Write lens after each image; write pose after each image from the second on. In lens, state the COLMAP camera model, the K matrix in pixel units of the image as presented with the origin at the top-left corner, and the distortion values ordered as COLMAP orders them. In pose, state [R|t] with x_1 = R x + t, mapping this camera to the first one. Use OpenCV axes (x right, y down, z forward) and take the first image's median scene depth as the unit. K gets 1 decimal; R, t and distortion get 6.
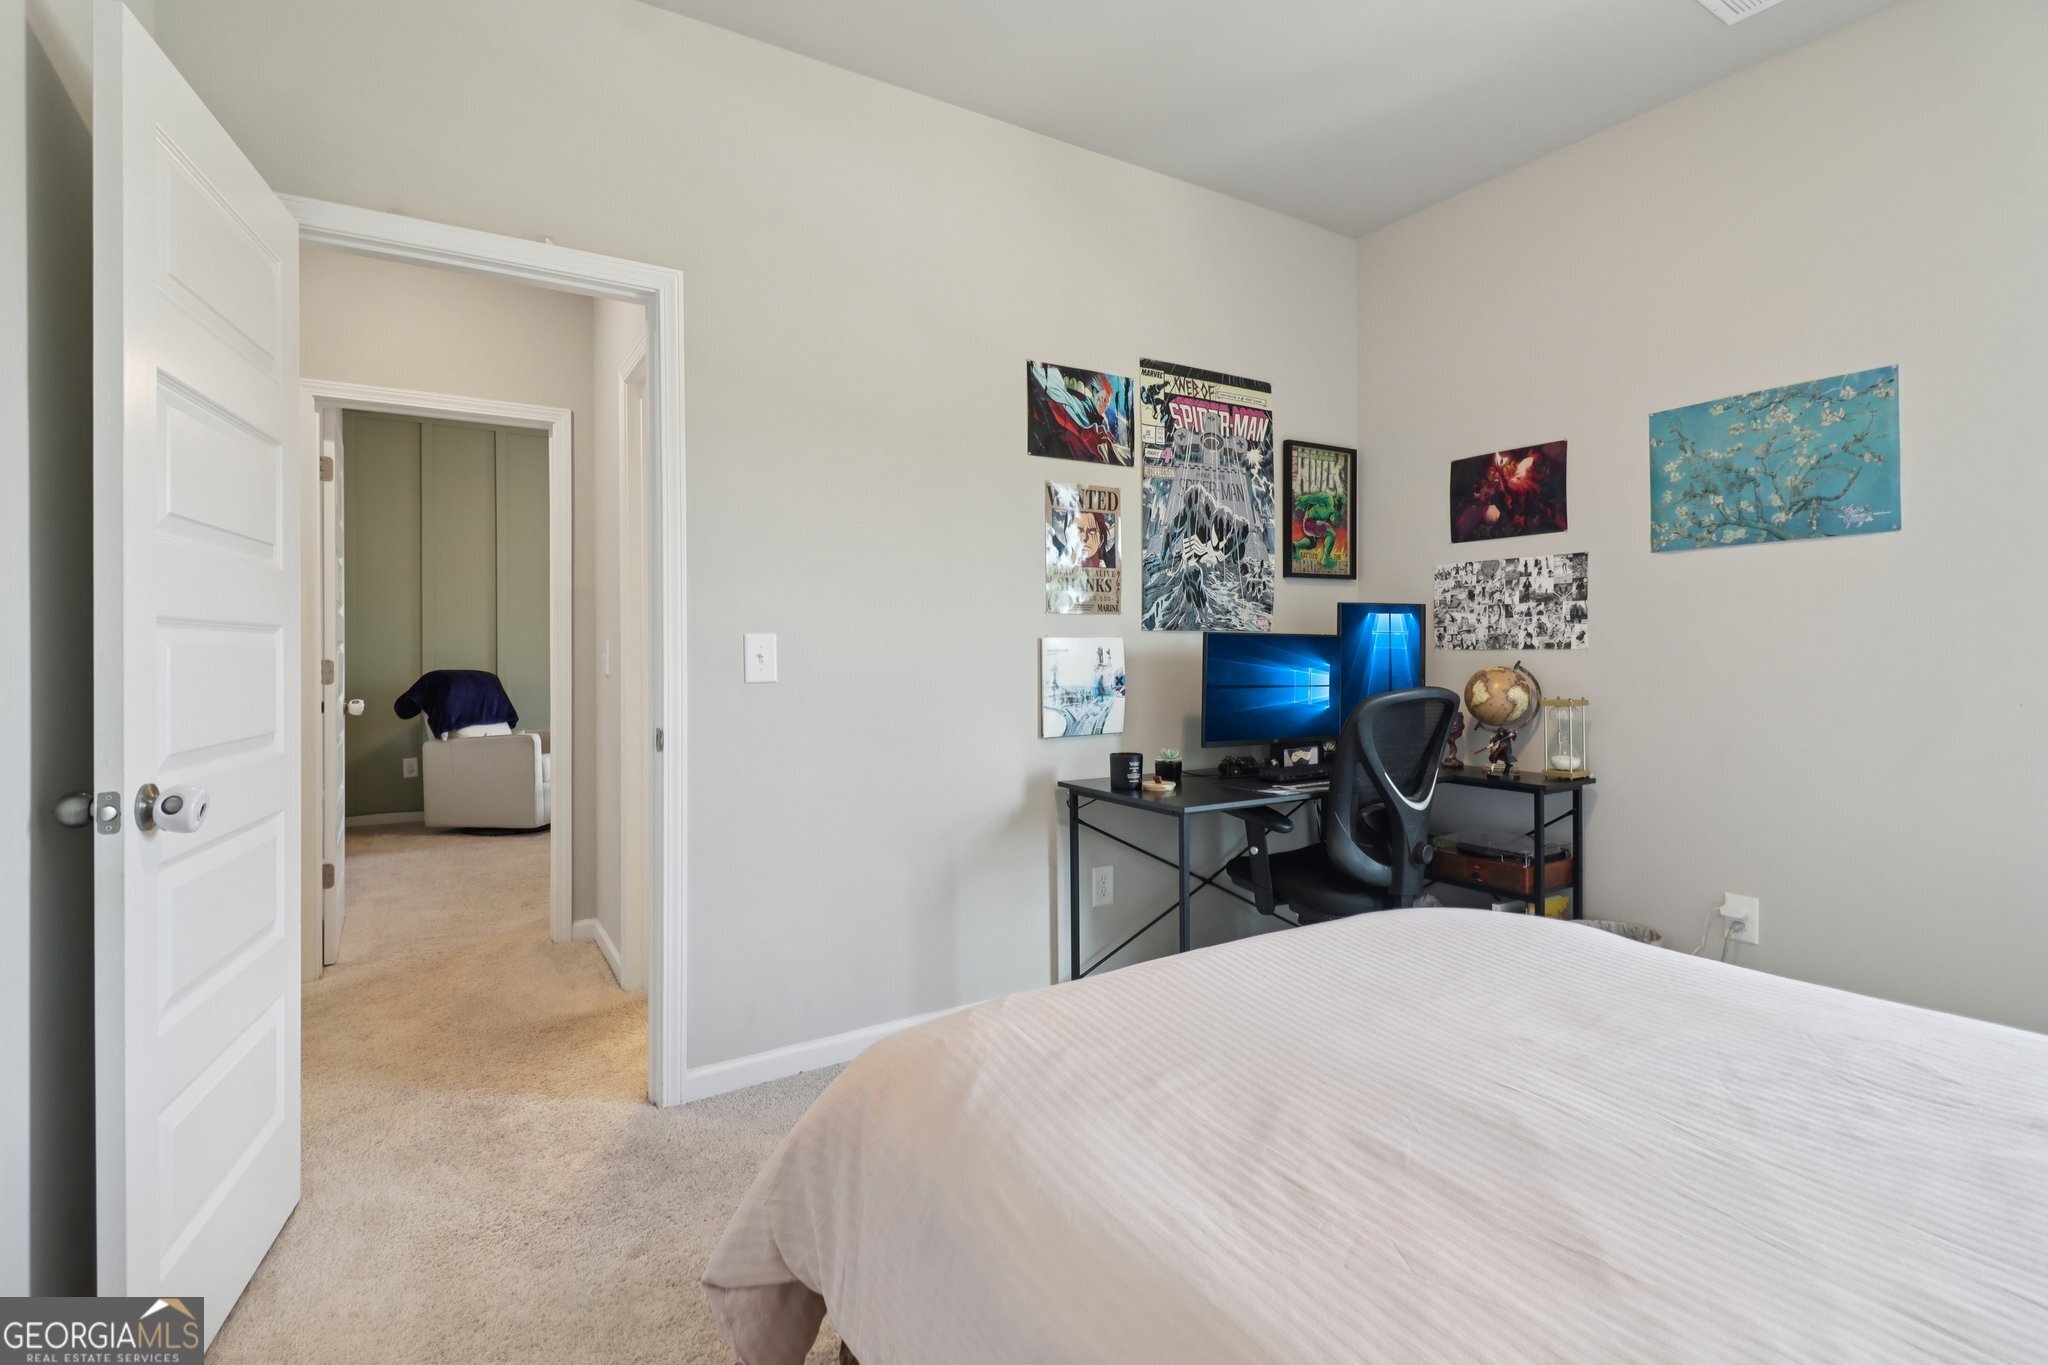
lens RADIAL K [[963.1, 0, 1025.2], [0, 963.1, 655.0], [0, 0, 1]] dist [-0.000781, -0.011286]
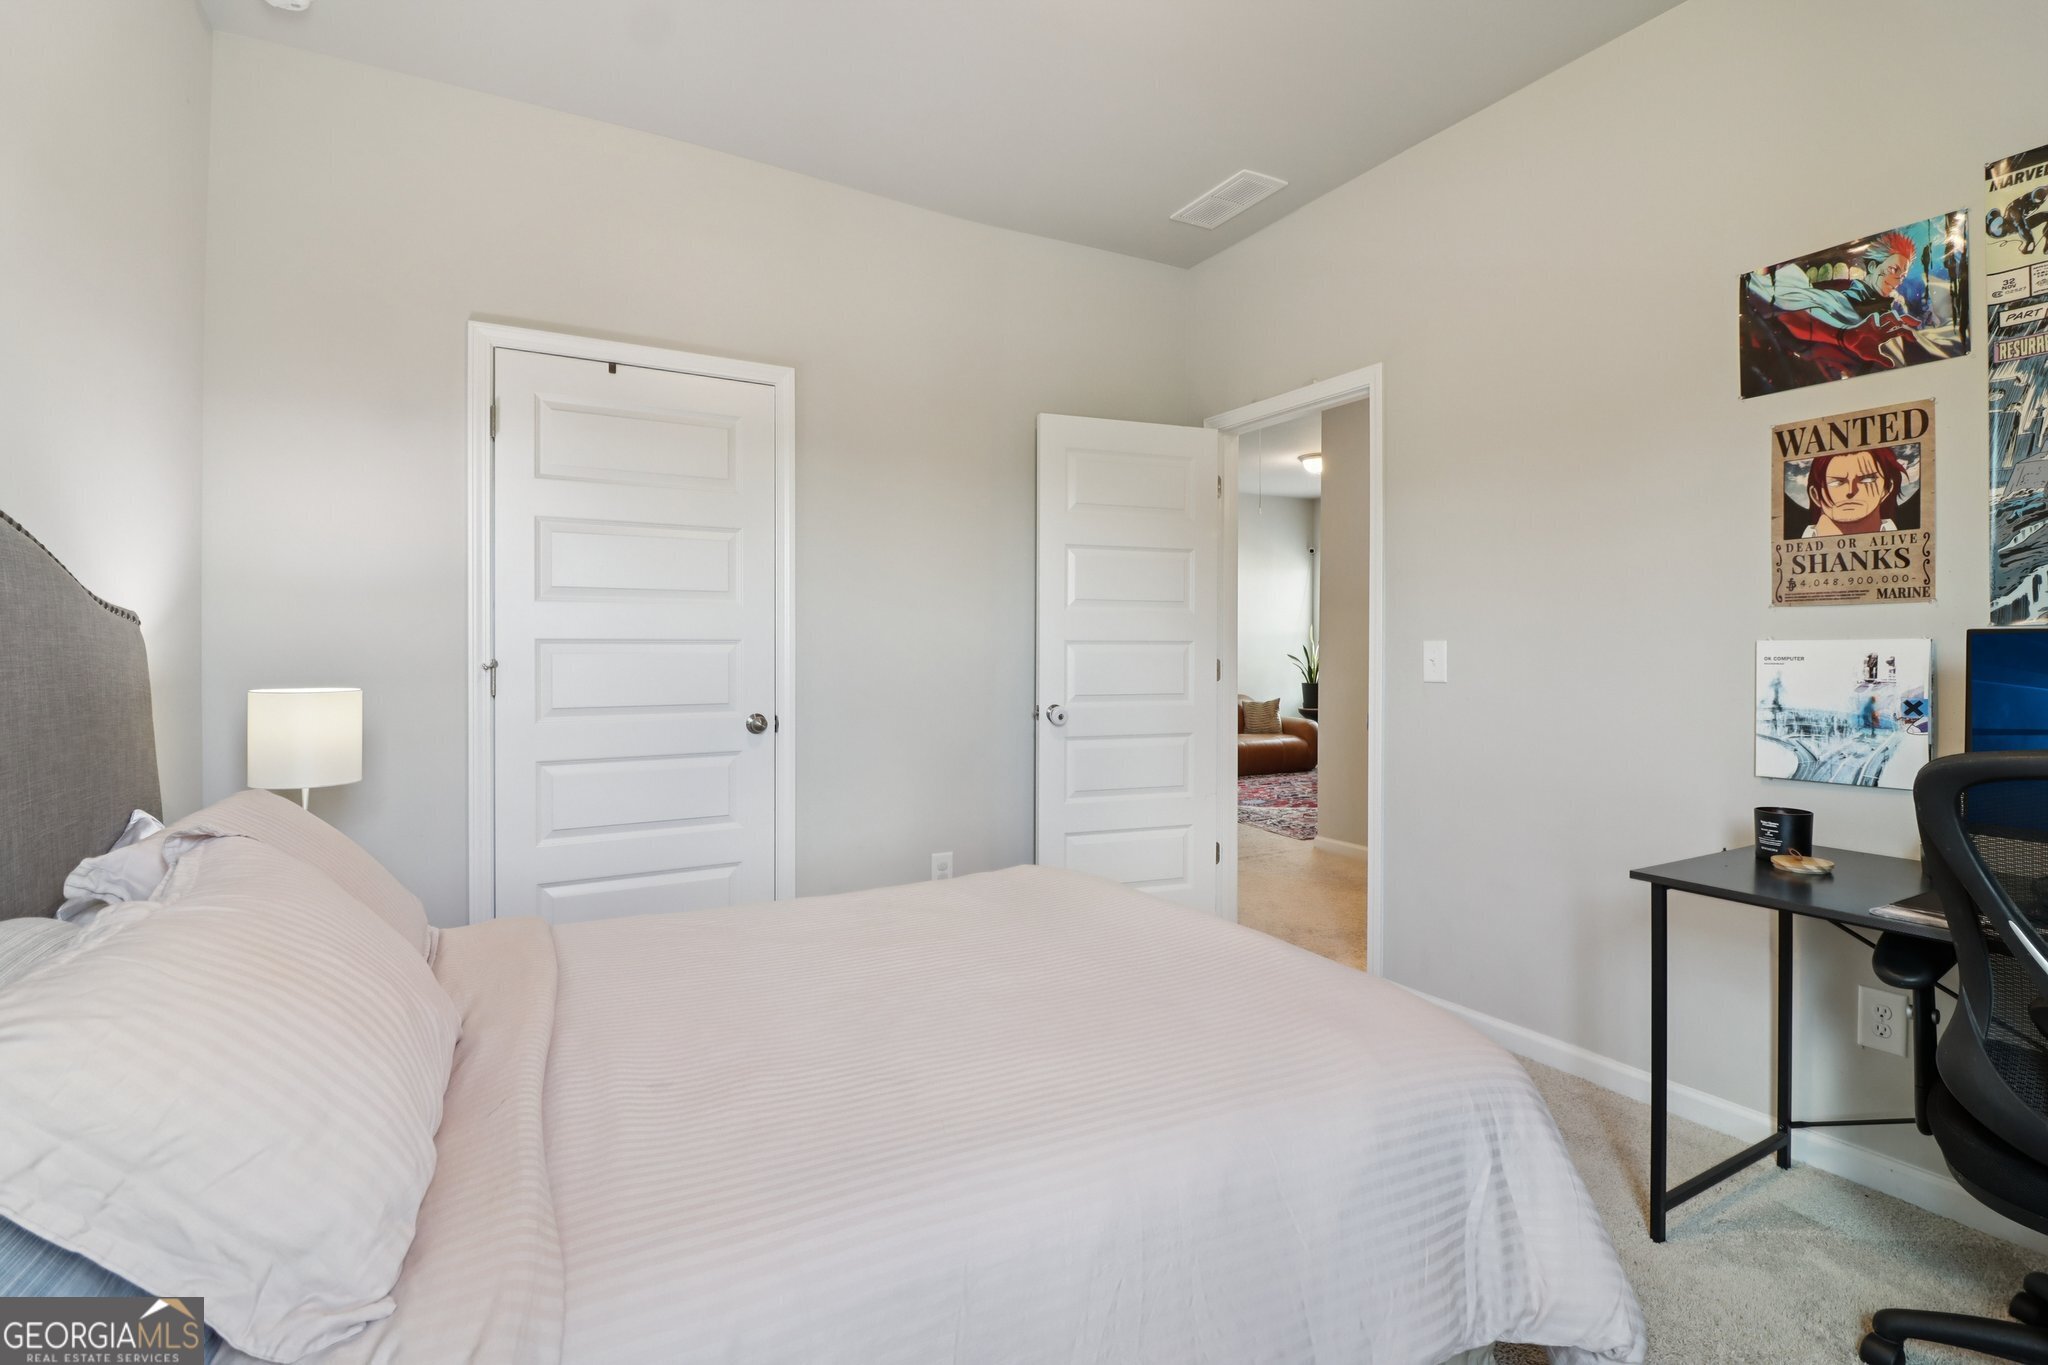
lens RADIAL K [[958.1, 0, 1022.0], [0, 958.1, 644.7], [0, 0, 1]] dist [0.005690, -0.016767]
pose [[-0.044873, 0.000344, -0.998993, 0.778493], [-0.001254, 0.999999, 0.000400, -0.014533], [0.998992, 0.001271, -0.044872, 0.467908]]
